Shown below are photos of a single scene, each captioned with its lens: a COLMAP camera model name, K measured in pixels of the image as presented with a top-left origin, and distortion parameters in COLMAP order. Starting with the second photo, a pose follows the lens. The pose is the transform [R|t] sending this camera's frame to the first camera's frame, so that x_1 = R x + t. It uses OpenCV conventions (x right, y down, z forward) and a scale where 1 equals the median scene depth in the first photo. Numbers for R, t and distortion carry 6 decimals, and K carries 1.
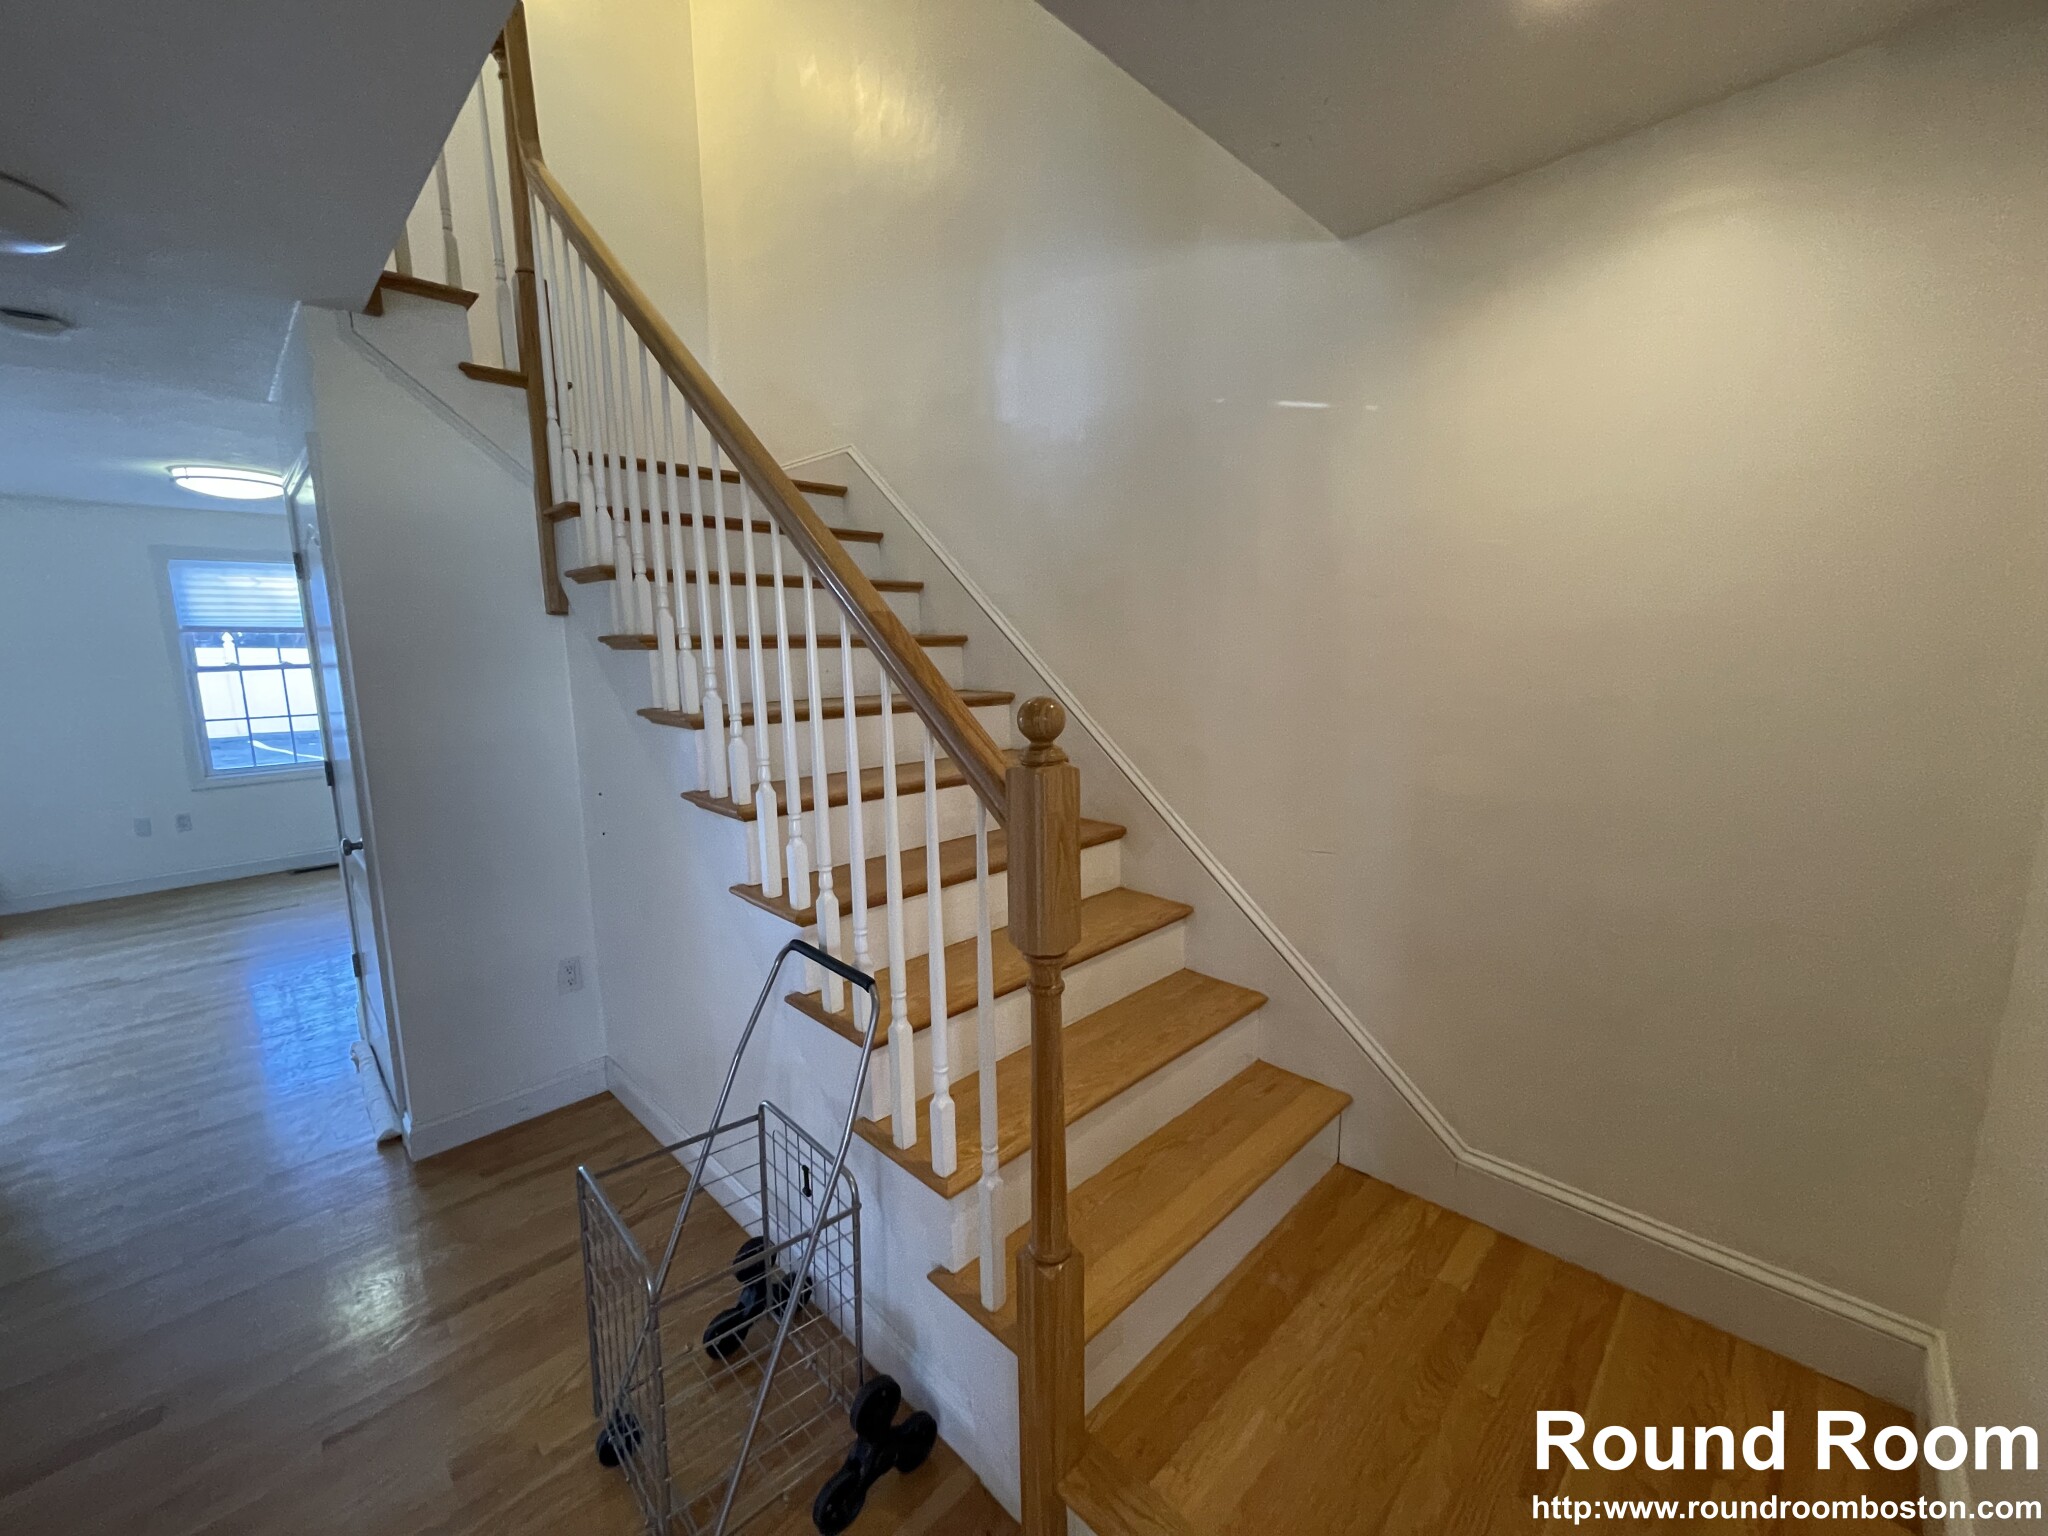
lens RADIAL K [[824.7, 0, 1027.2], [0, 824.7, 766.8], [0, 0, 1]] dist [-0.003914, 0.000650]
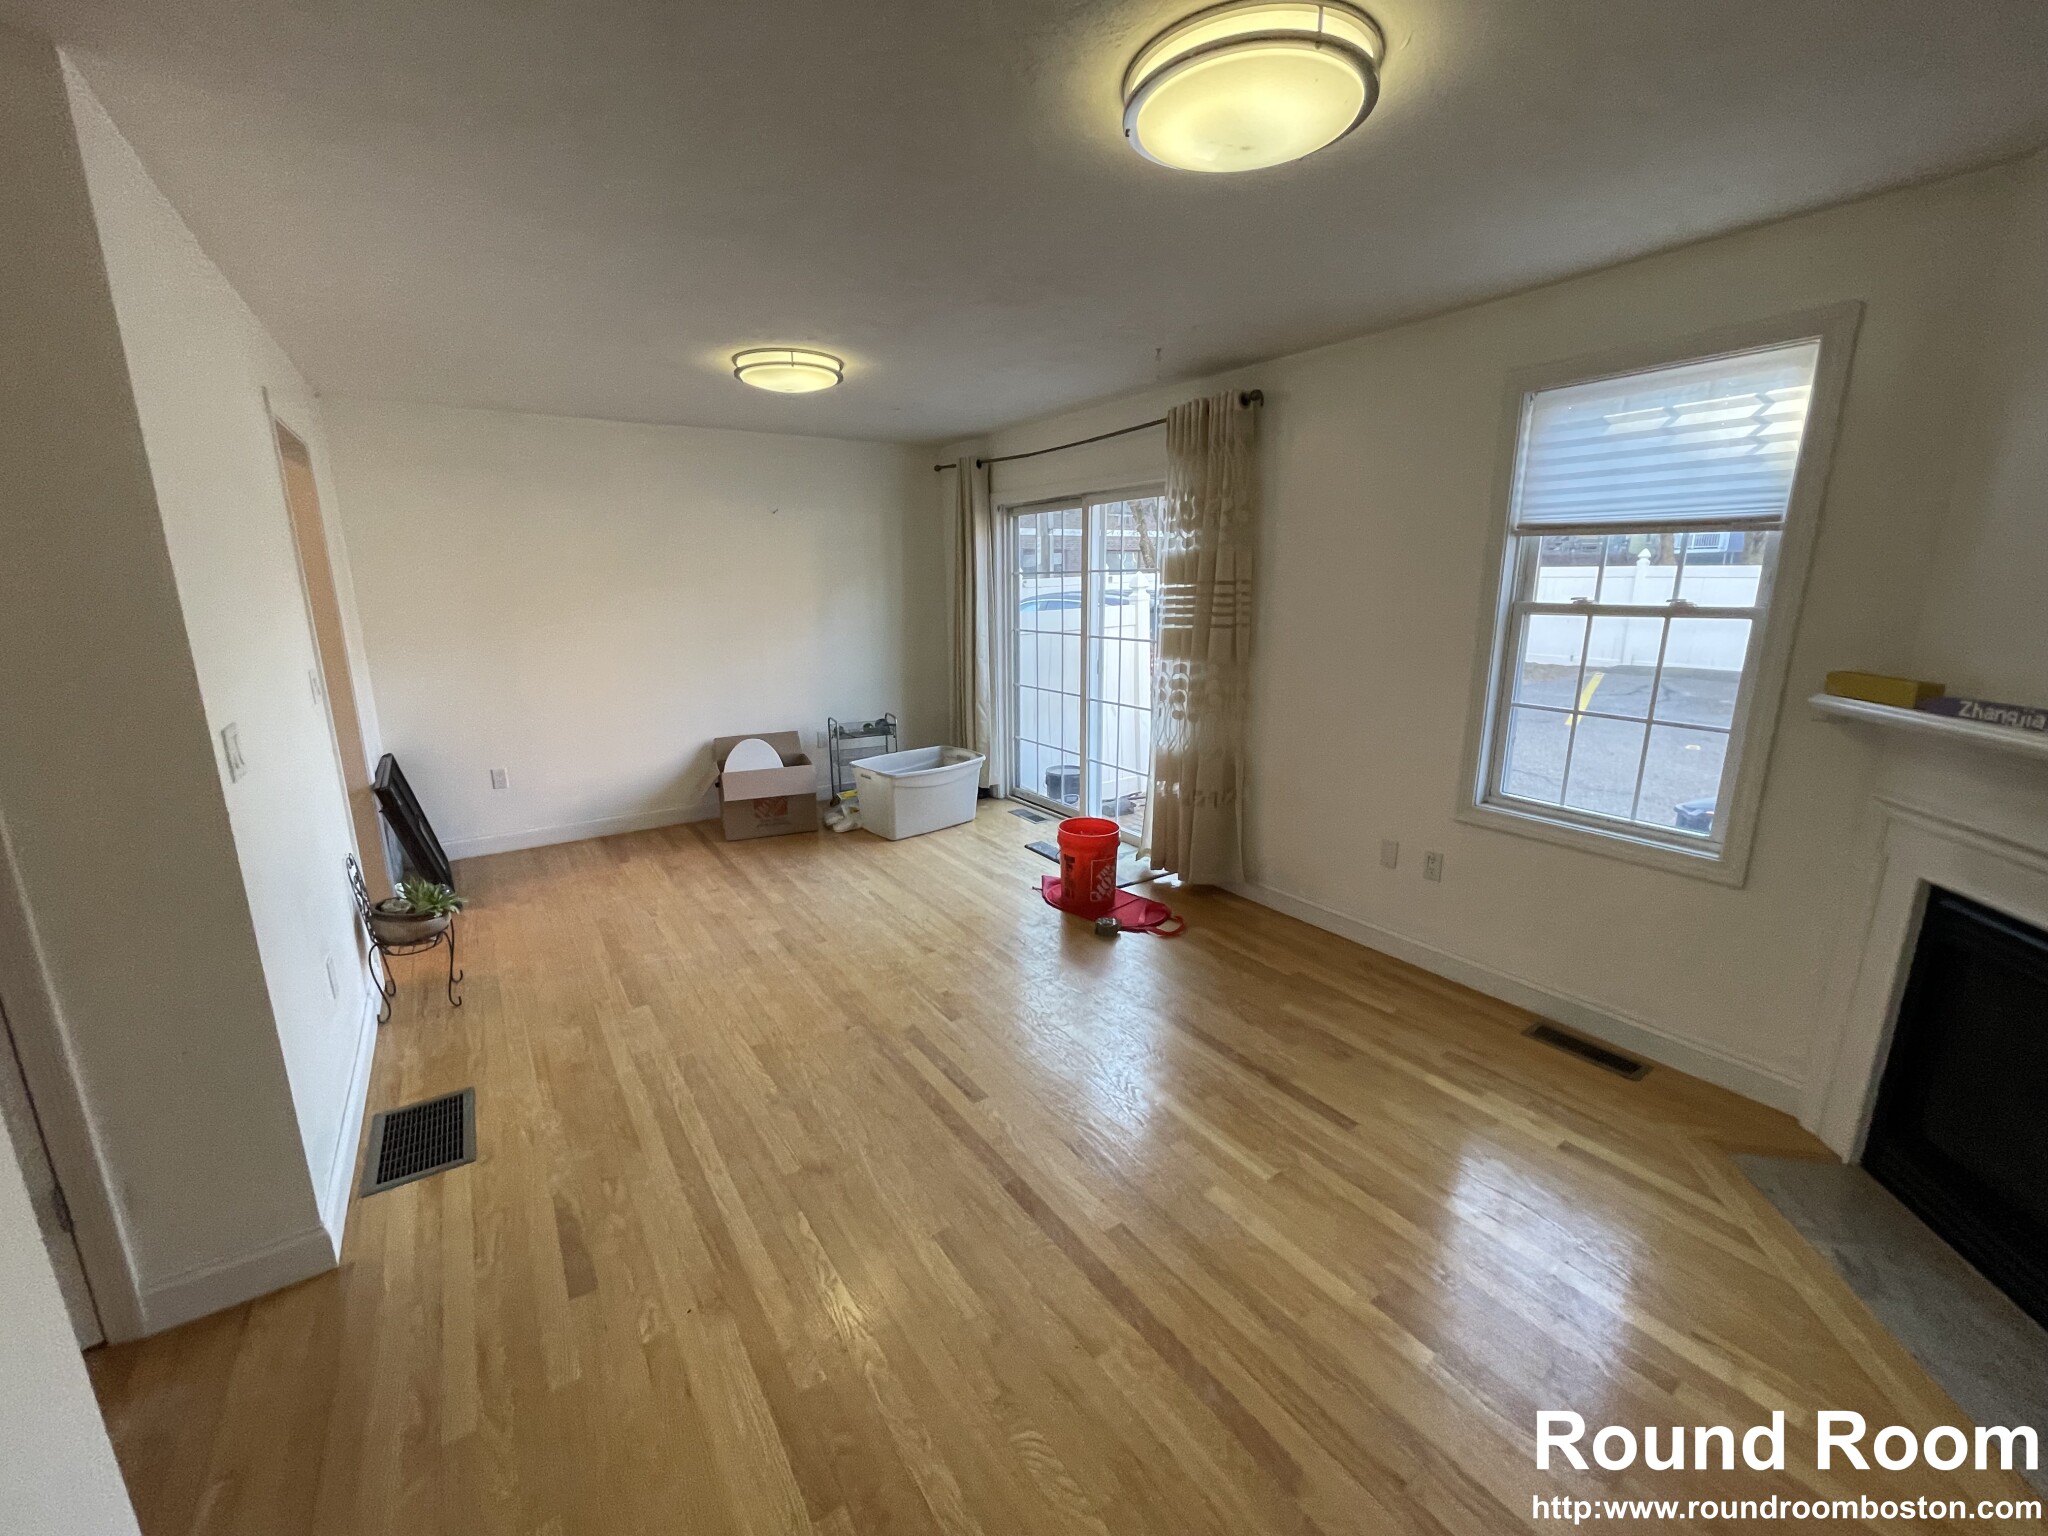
lens RADIAL K [[824.7, 0, 1014.9], [0, 824.7, 764.8], [0, 0, 1]] dist [-0.003914, 0.000650]
pose [[-0.202393, 0.230763, -0.951727, -0.416691], [-0.145043, 0.954059, 0.262173, -0.114066], [0.968504, 0.191103, -0.159625, 0.787905]]
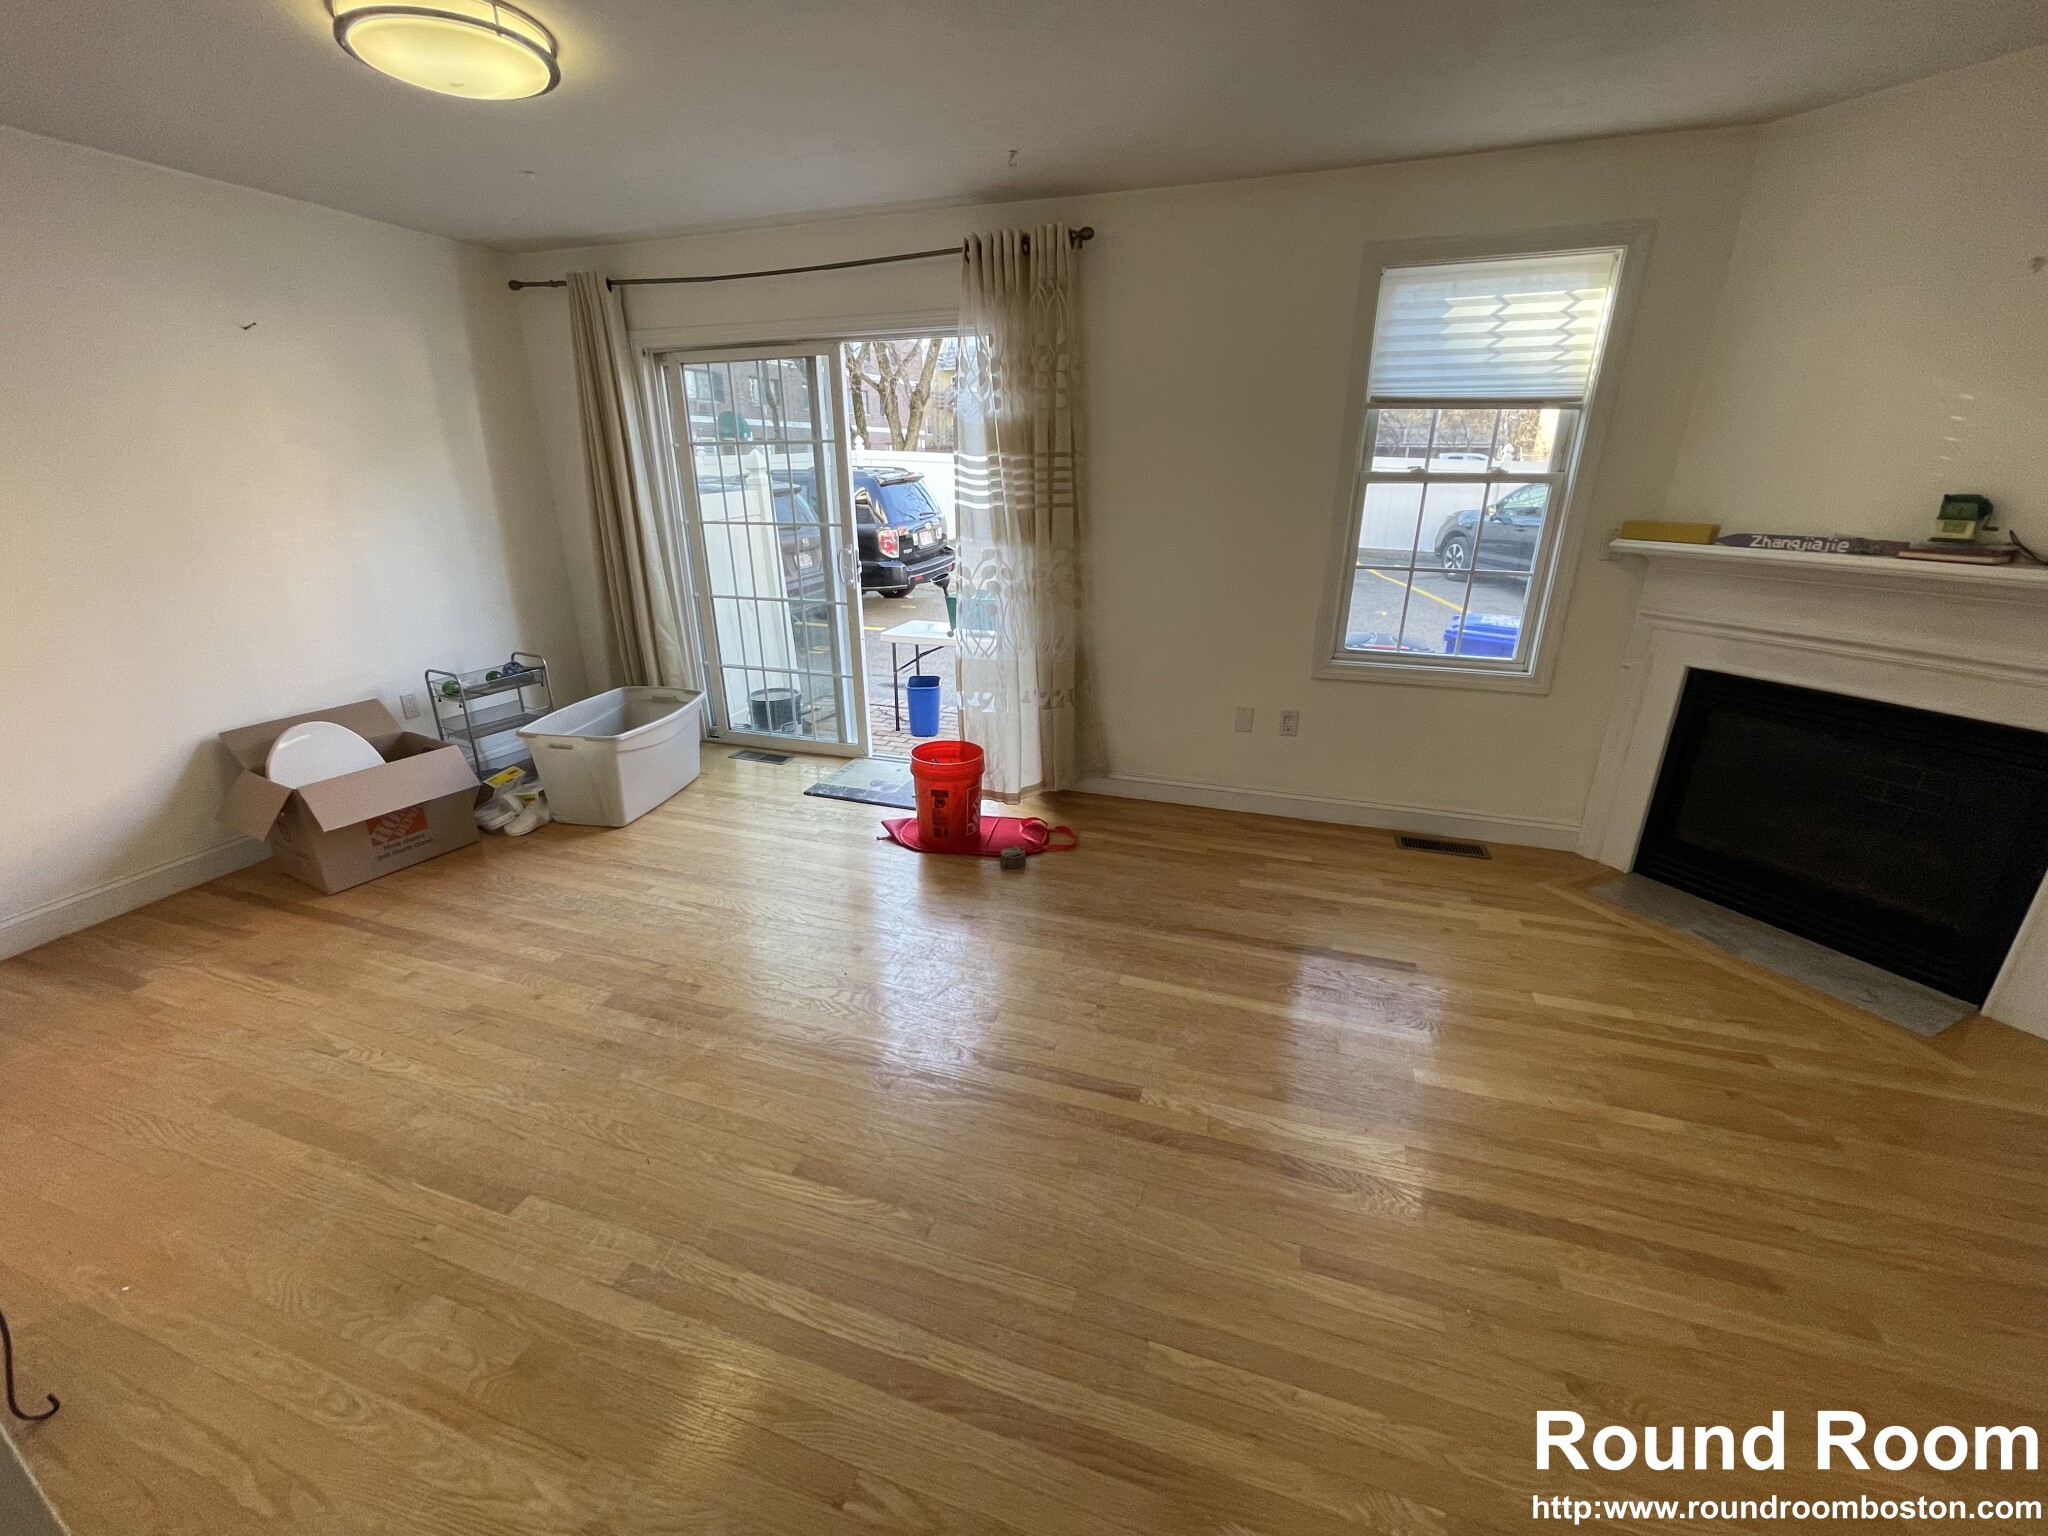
lens RADIAL K [[824.7, 0, 1015.0], [0, 824.7, 762.8], [0, 0, 1]] dist [-0.003914, 0.000650]
pose [[0.435333, 0.317904, -0.842272, -0.561503], [-0.144912, 0.948122, 0.282957, -0.055815], [0.888530, -0.001125, 0.458816, 0.508077]]
